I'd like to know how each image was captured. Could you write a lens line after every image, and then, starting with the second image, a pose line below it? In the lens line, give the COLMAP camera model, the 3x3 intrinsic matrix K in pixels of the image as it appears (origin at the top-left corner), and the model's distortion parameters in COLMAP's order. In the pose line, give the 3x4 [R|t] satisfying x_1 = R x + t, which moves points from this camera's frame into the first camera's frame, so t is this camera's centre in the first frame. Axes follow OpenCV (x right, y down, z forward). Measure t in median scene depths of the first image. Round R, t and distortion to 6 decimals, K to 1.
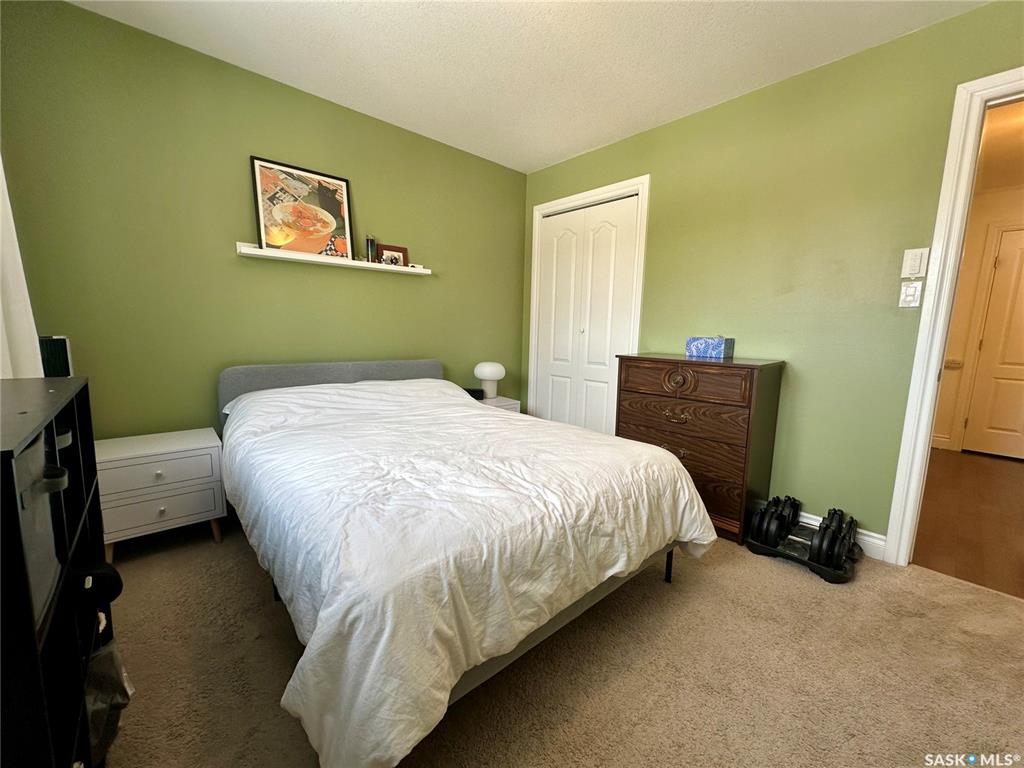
lens RADIAL K [[408.1, 0, 513.9], [0, 408.1, 382.2], [0, 0, 1]] dist [-0.002015, -0.000409]
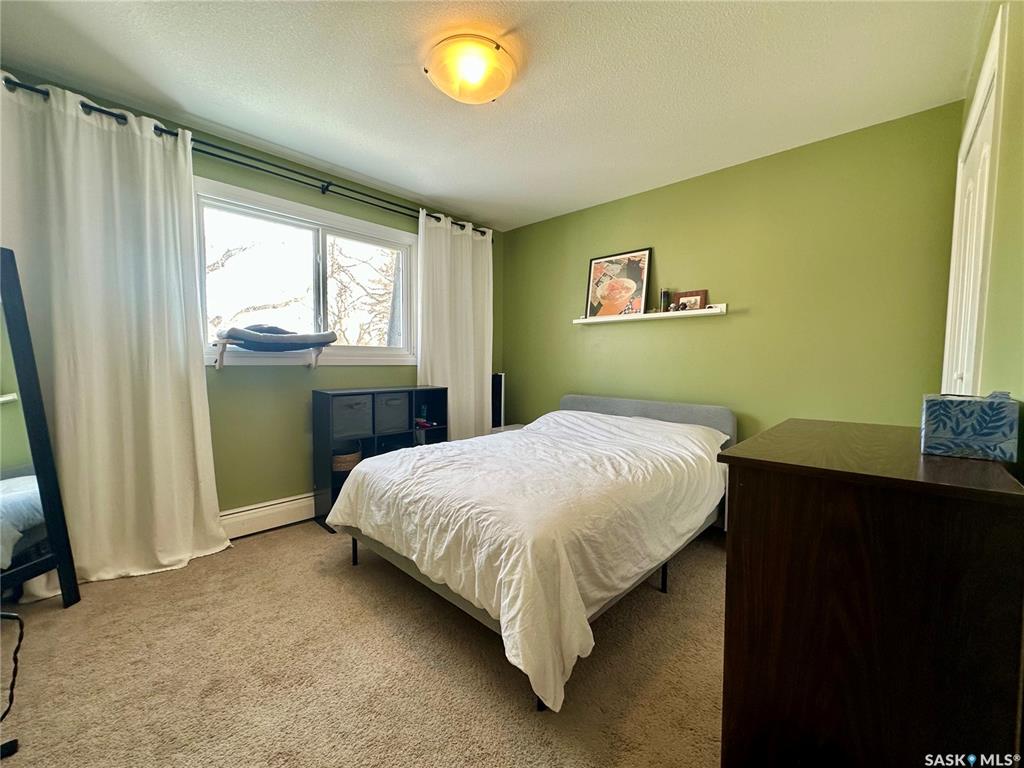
lens RADIAL K [[408.1, 0, 512.0], [0, 408.1, 383.0], [0, 0, 1]] dist [-0.002015, -0.000409]
pose [[0.083692, 0.027522, -0.996112, 0.769525], [-0.143658, 0.989510, 0.015270, -0.067791], [0.986082, 0.141822, 0.086768, 0.568103]]
